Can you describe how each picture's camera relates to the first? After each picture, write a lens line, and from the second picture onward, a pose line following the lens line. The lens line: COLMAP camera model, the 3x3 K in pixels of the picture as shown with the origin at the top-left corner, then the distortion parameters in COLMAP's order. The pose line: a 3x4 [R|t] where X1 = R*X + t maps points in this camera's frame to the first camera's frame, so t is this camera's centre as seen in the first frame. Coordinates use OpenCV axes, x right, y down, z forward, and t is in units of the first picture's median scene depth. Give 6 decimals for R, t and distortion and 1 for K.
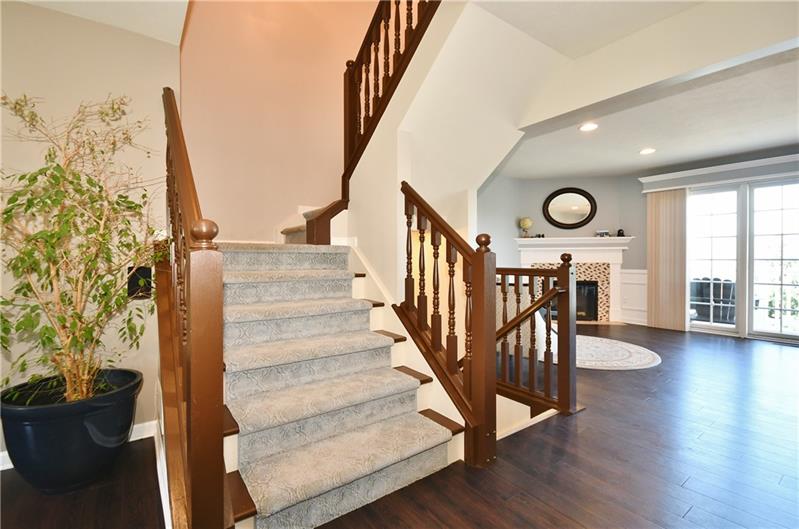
lens RADIAL K [[364.9, 0, 387.2], [0, 364.9, 260.7], [0, 0, 1]] dist [-0.001415, -0.000823]
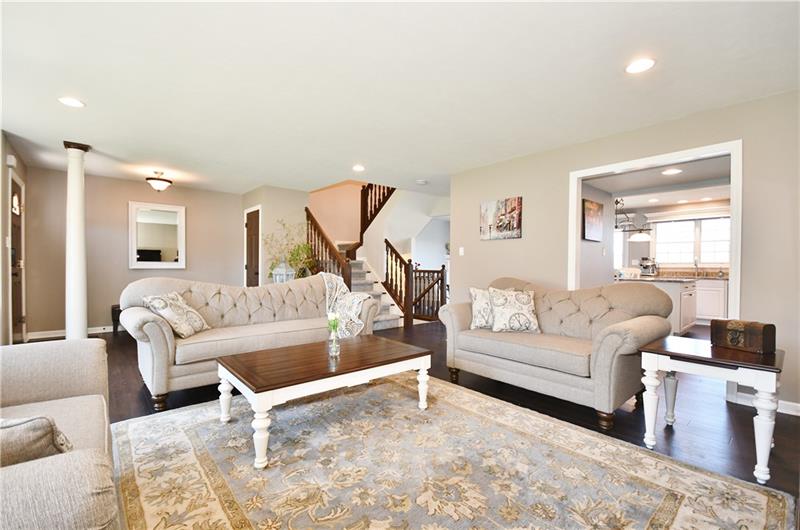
lens RADIAL K [[352.9, 0, 392.8], [0, 352.9, 268.7], [0, 0, 1]] dist [0.001465, 0.000057]
pose [[0.995549, 0.010855, 0.093622, -0.165476], [-0.010828, 0.999941, -0.000796, 0.018198], [-0.093625, -0.000221, 0.995607, -1.869255]]
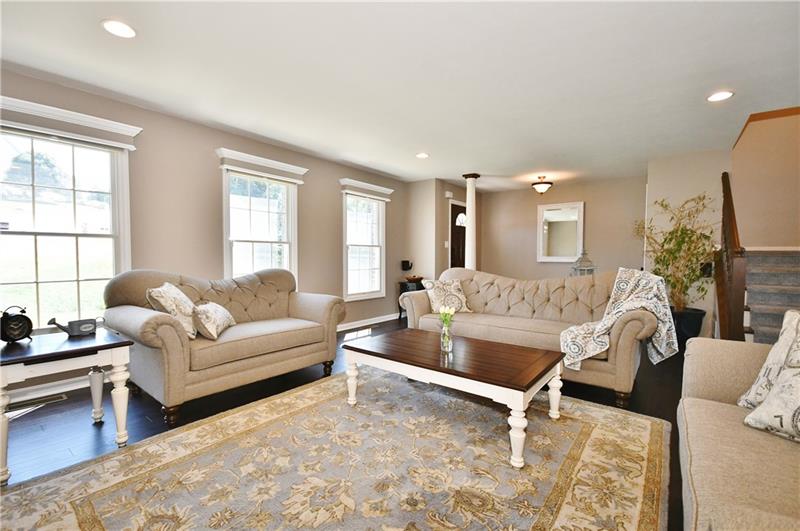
lens RADIAL K [[349.8, 0, 395.7], [0, 349.8, 270.0], [0, 0, 1]] dist [-0.013878, -0.000397]
pose [[0.293924, 0.044107, -0.954811, 0.672795], [-0.017767, 0.999014, 0.040680, 0.006997], [0.955664, 0.005007, 0.294418, -1.237585]]
